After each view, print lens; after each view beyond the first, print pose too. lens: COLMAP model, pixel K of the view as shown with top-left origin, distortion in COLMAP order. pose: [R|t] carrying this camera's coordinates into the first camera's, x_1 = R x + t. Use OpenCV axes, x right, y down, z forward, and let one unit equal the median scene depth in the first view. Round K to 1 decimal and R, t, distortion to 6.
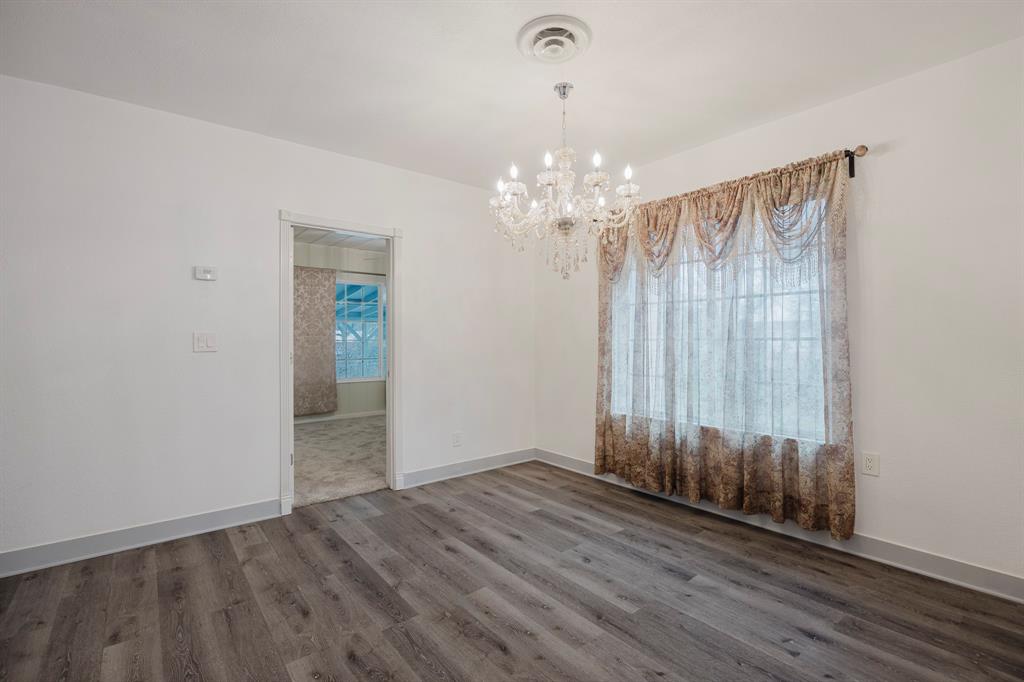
lens RADIAL K [[460.9, 0, 519.9], [0, 460.9, 333.2], [0, 0, 1]] dist [-0.015812, 0.001050]
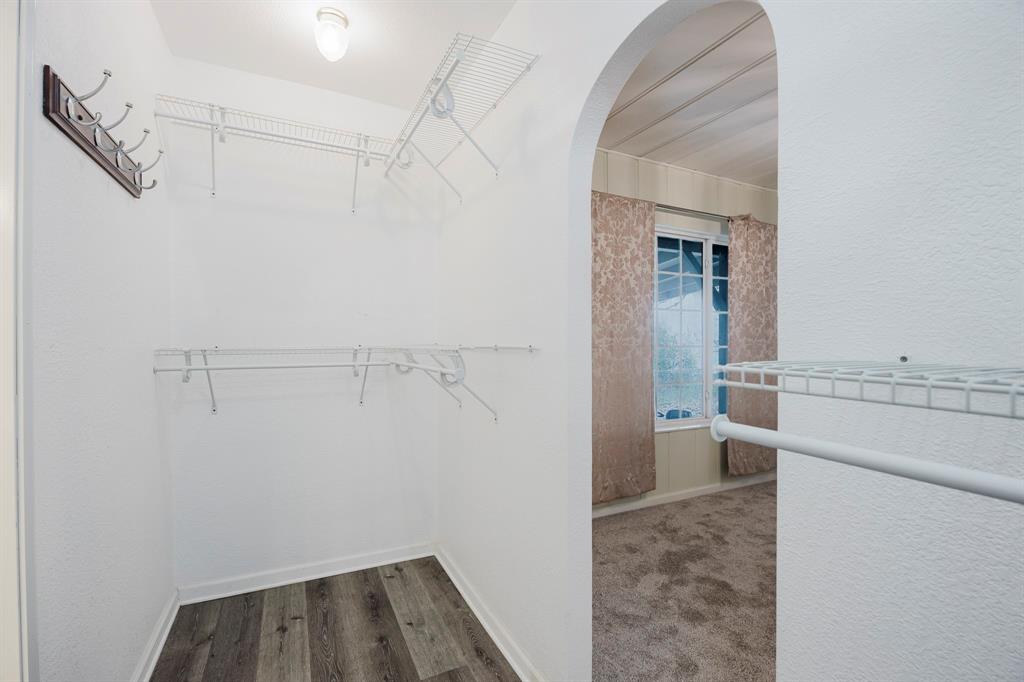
lens RADIAL K [[460.9, 0, 503.1], [0, 460.9, 341.8], [0, 0, 1]] dist [-0.015812, 0.001050]
pose [[0.967690, 0.002248, -0.252132, -0.441392], [0.000392, 0.999946, 0.010422, 0.005335], [0.252142, -0.010184, 0.967637, 0.492540]]
